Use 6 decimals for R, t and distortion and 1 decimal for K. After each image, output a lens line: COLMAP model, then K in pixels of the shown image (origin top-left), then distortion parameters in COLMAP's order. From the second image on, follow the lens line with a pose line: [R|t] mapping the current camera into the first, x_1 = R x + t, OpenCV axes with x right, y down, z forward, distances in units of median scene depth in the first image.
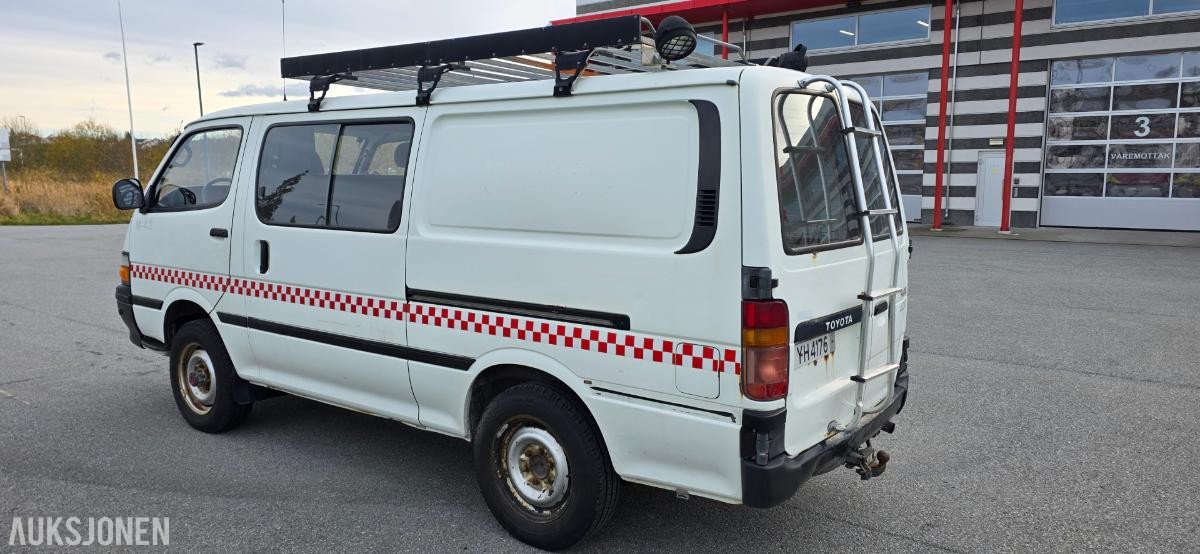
lens RADIAL K [[795.8, 0, 600.0], [0, 795.8, 277.0], [0, 0, 1]] dist [0.081315, -0.085189]
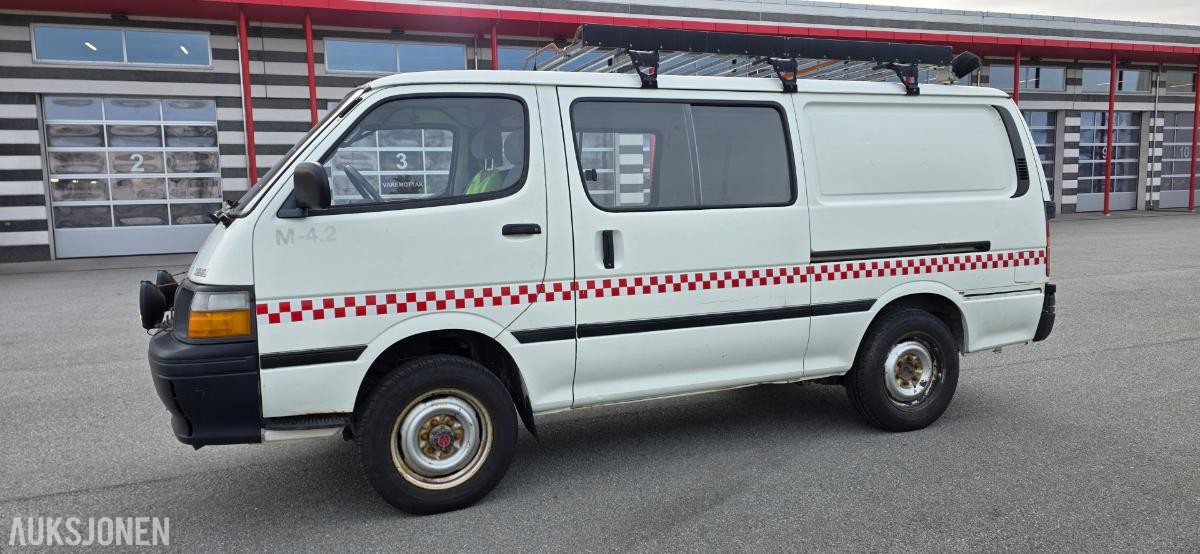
lens RADIAL K [[795.8, 0, 600.0], [0, 795.8, 277.0], [0, 0, 1]] dist [0.081315, -0.085189]
pose [[0.526273, -0.098057, 0.844643, -1.343704], [0.136960, 0.990134, 0.029612, -0.025659], [-0.839213, 0.100099, 0.534510, 0.641728]]
